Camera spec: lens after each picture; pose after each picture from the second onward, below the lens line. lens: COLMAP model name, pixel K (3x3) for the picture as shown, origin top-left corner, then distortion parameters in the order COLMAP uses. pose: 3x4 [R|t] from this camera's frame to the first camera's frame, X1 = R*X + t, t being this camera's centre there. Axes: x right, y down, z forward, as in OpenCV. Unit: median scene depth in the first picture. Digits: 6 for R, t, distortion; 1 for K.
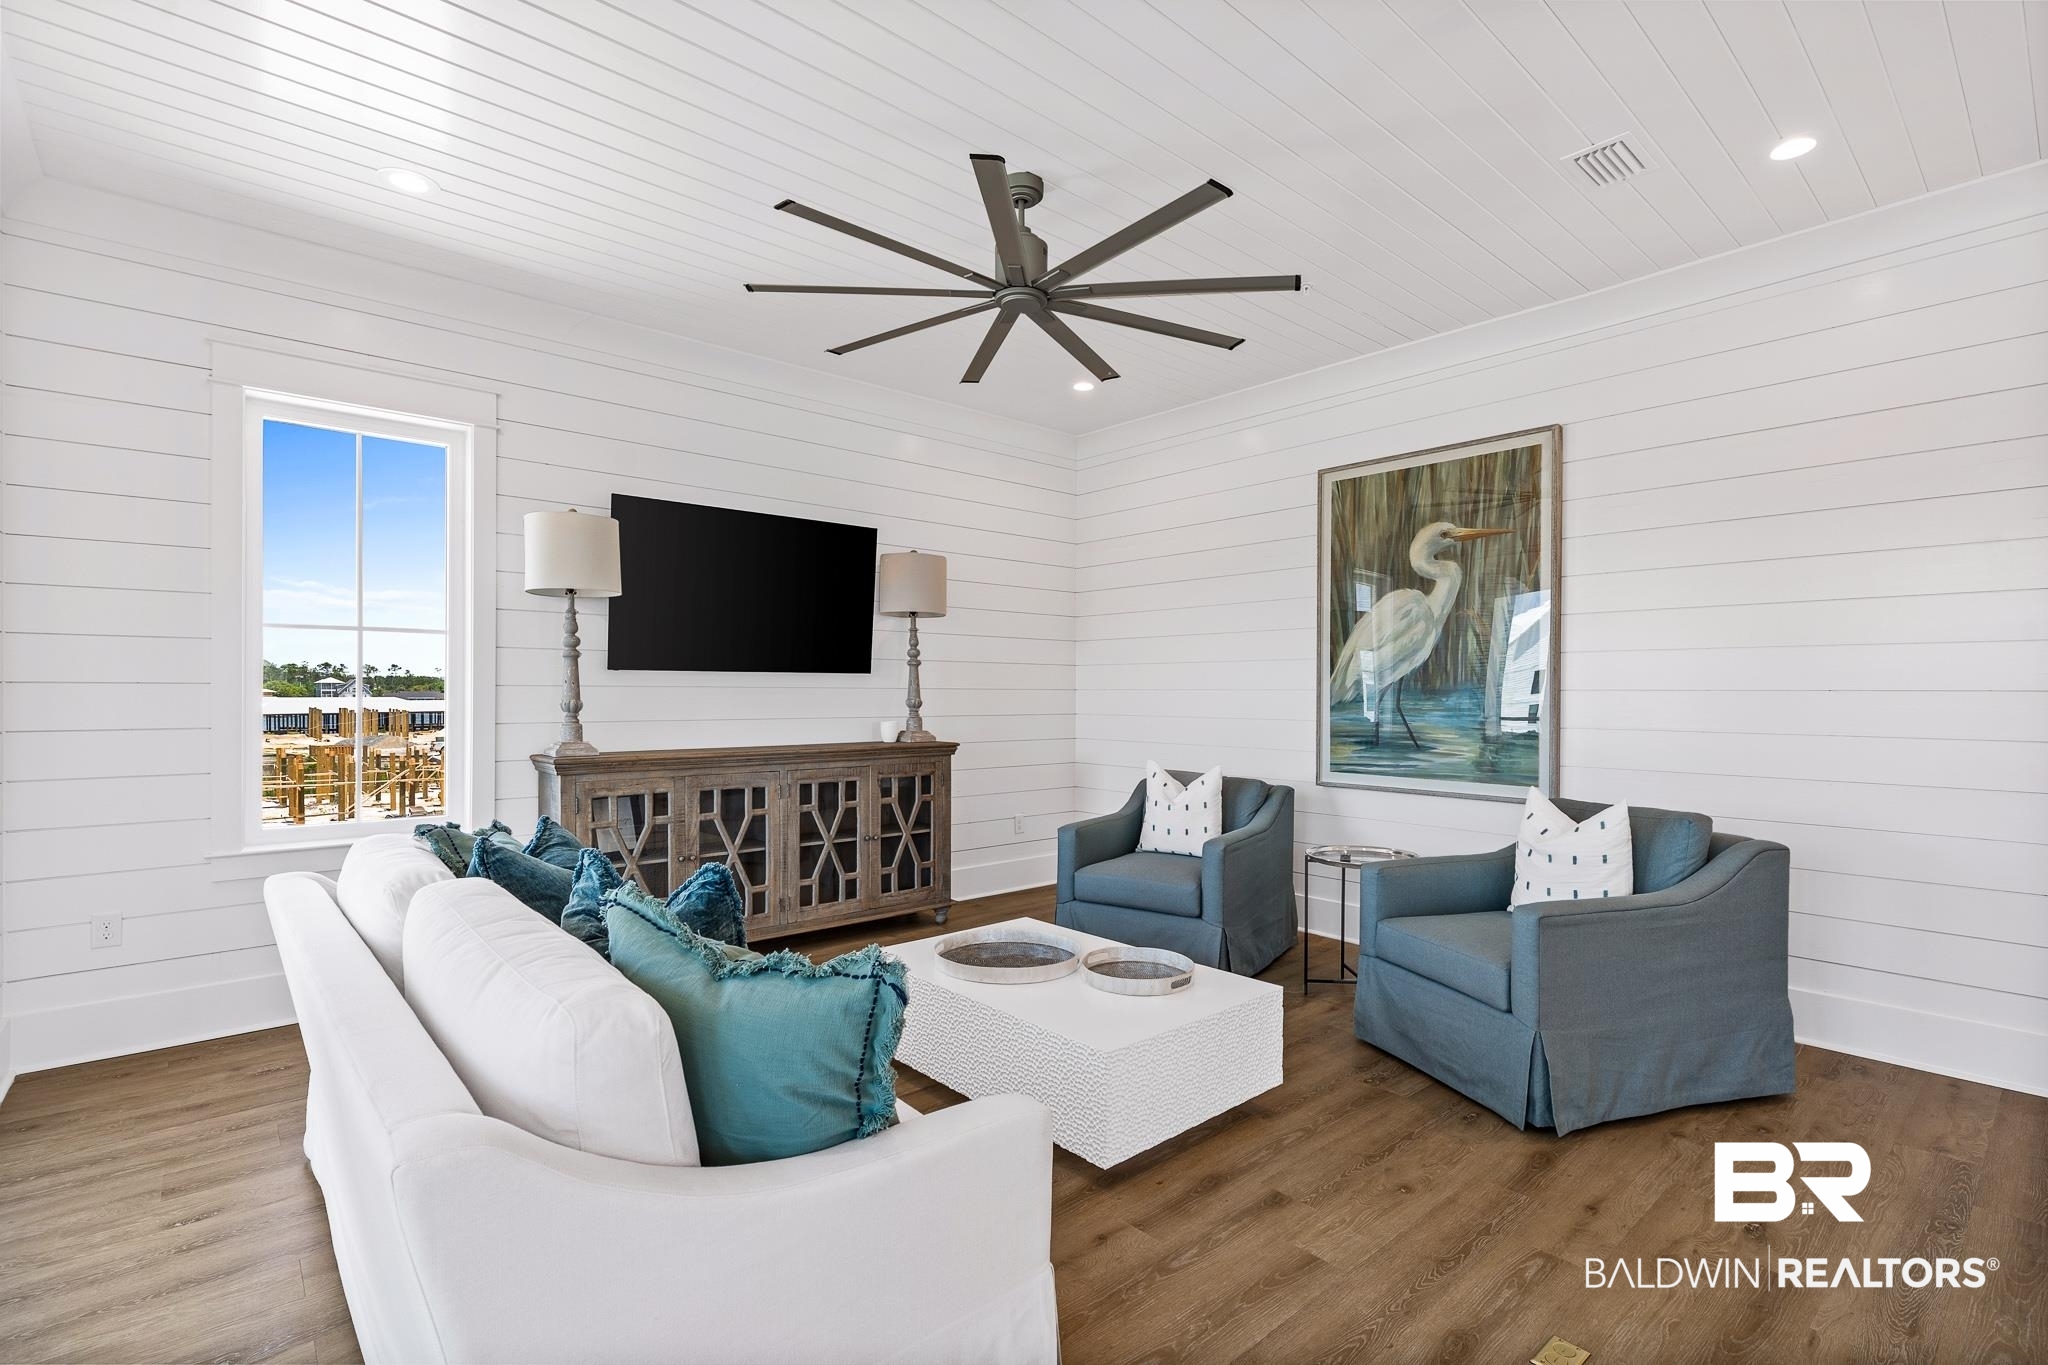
lens RADIAL K [[940.1, 0, 1025.5], [0, 940.1, 698.2], [0, 0, 1]] dist [0.001657, 0.000741]
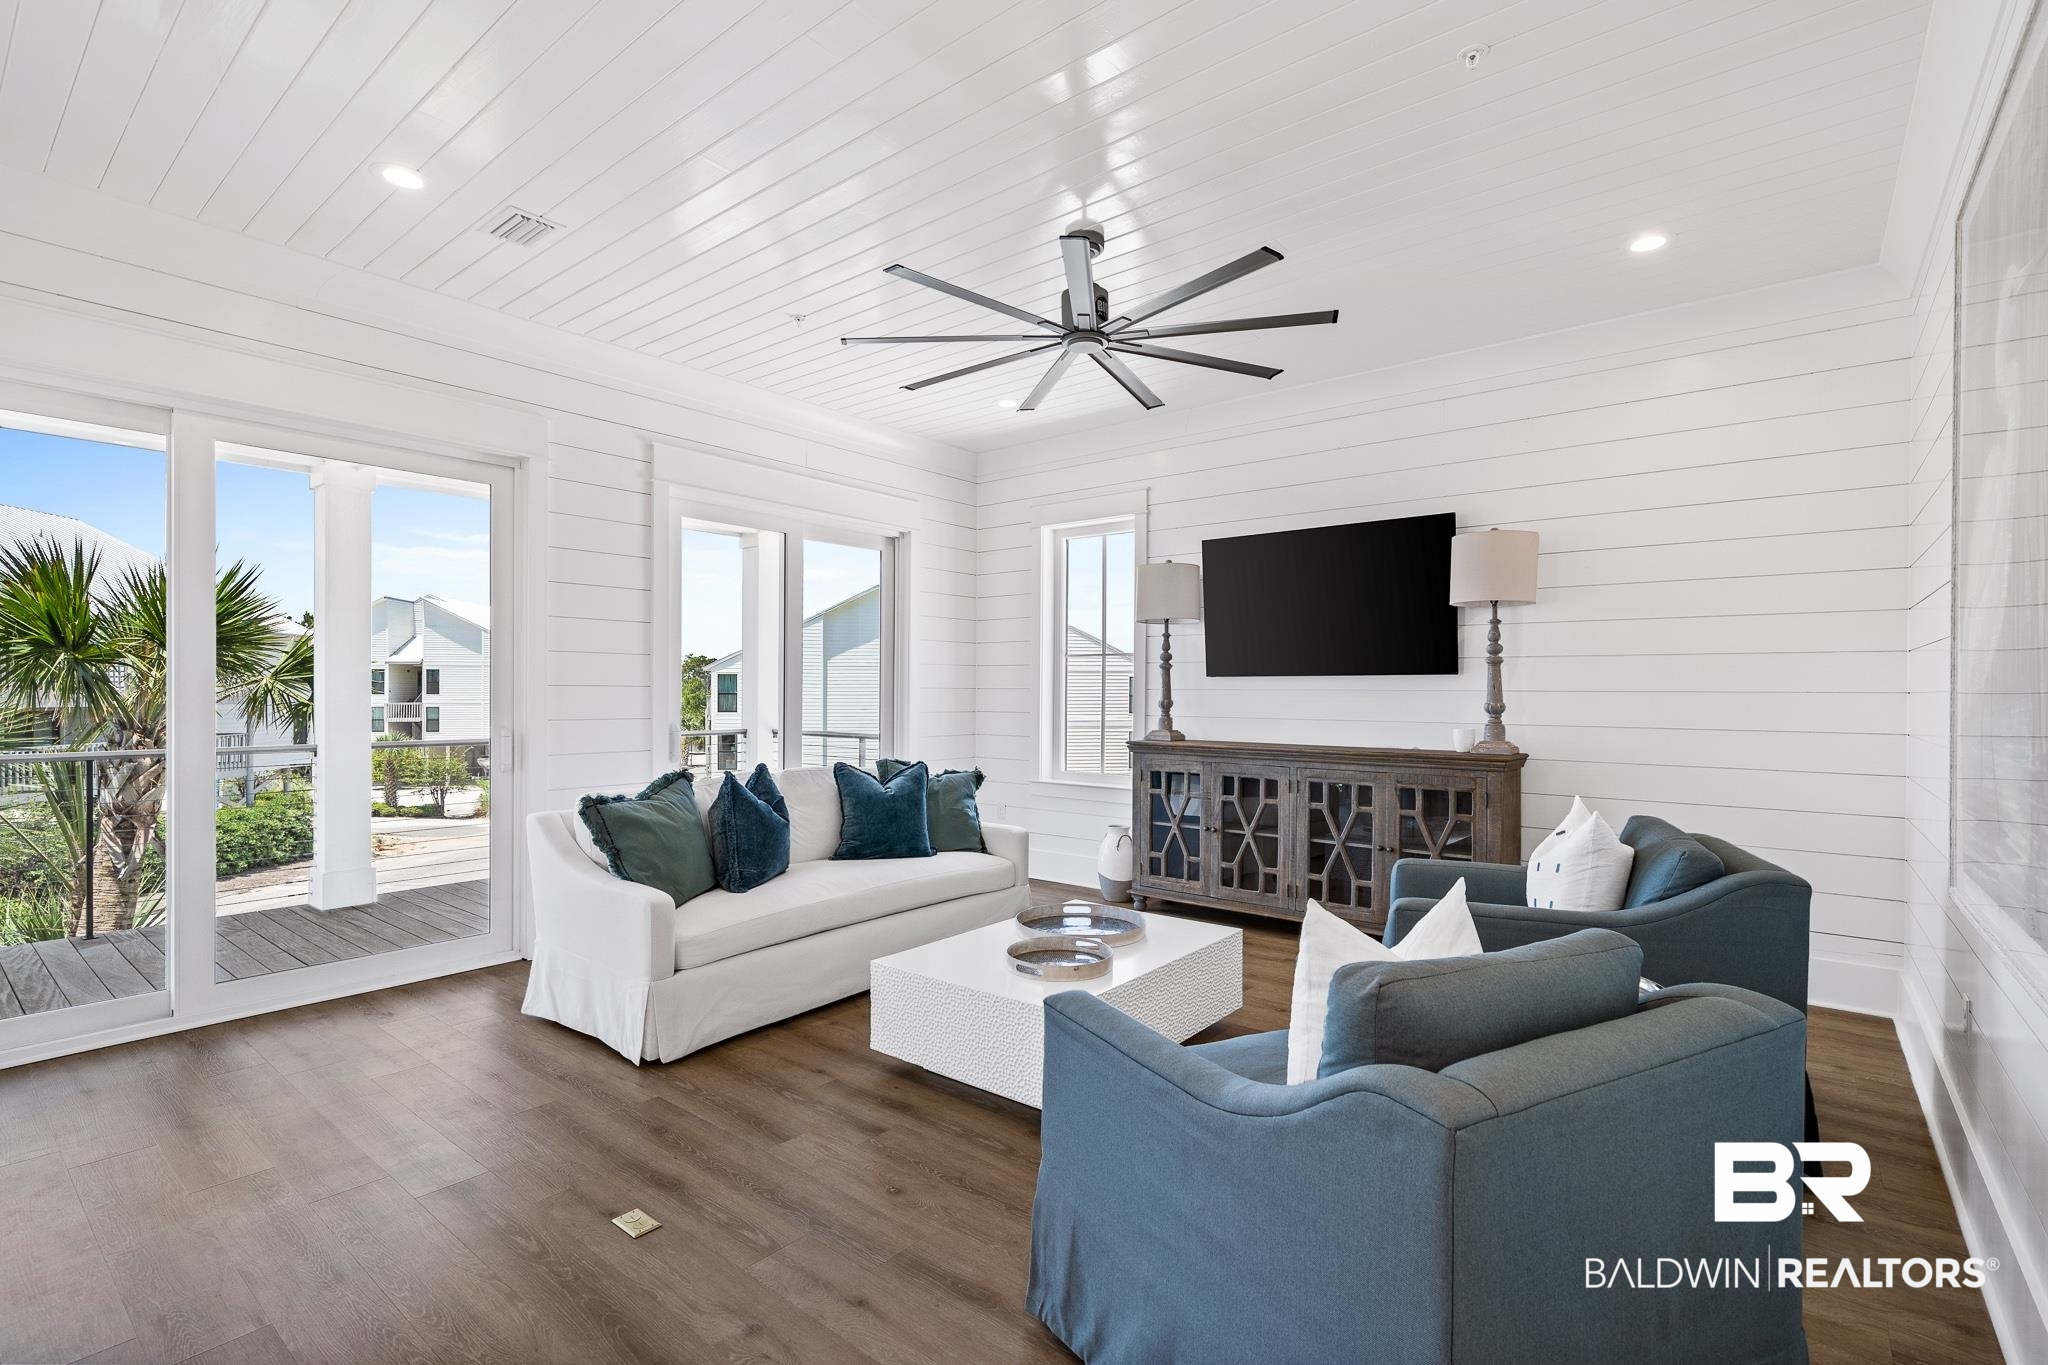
lens RADIAL K [[940.1, 0, 1023.2], [0, 940.1, 693.1], [0, 0, 1]] dist [0.001657, 0.000741]
pose [[0.166565, -0.001365, -0.986030, 0.760409], [-0.012611, 0.999914, -0.003515, 0.000179], [0.985950, 0.013020, 0.166533, 0.521499]]
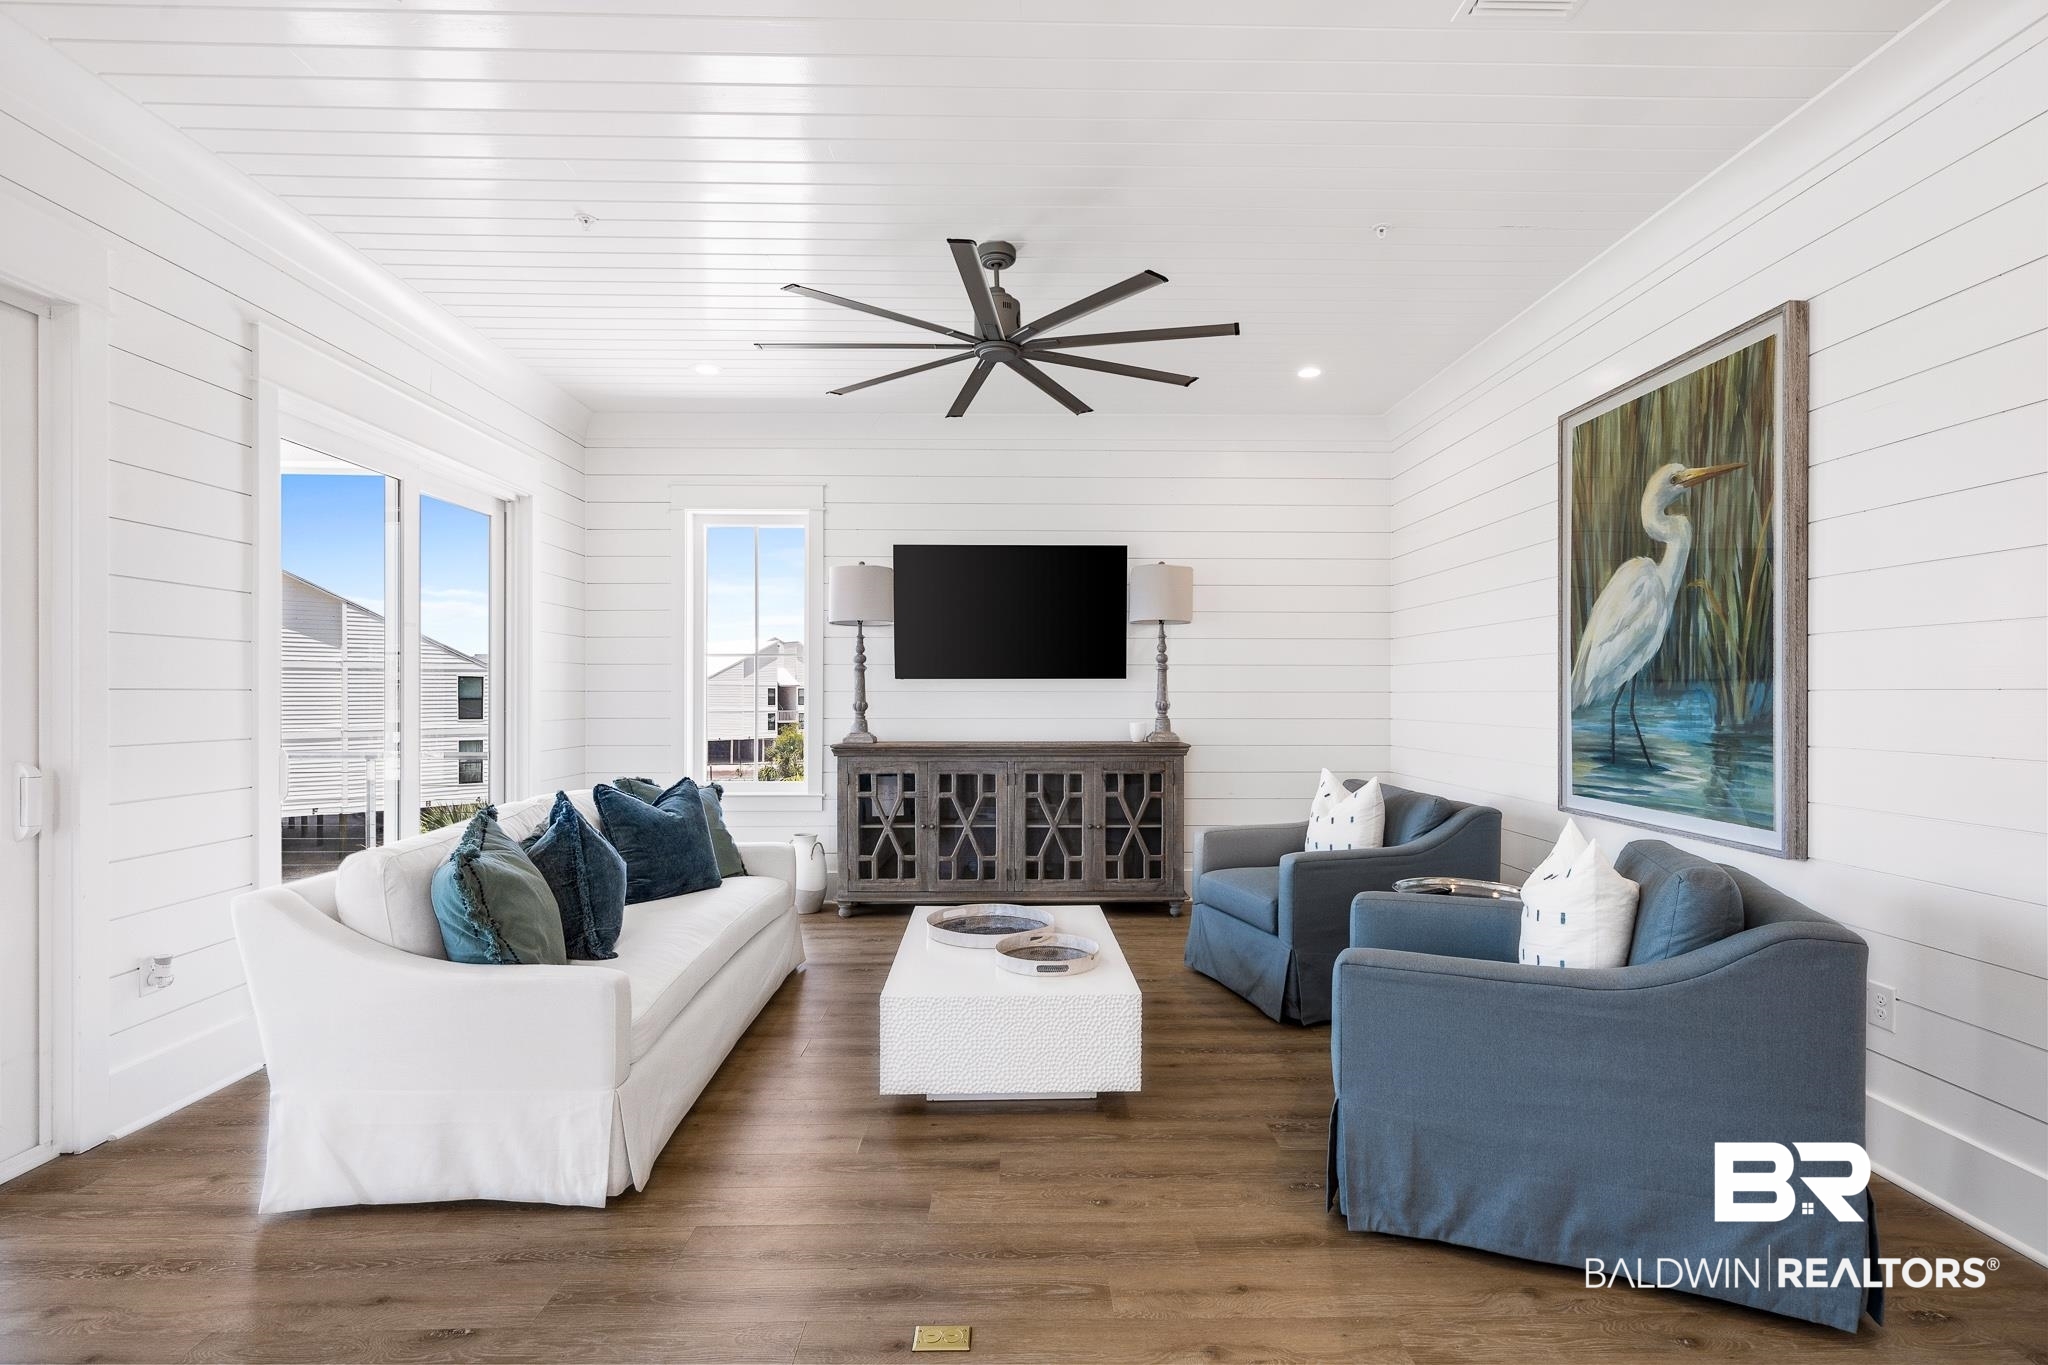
lens RADIAL K [[940.1, 0, 1026.7], [0, 940.1, 695.4], [0, 0, 1]] dist [0.001657, 0.000741]
pose [[0.764135, -0.002304, -0.645053, 0.529004], [-0.002258, 0.999978, -0.006246, 0.000774], [0.645053, 0.006230, 0.764113, 0.108268]]
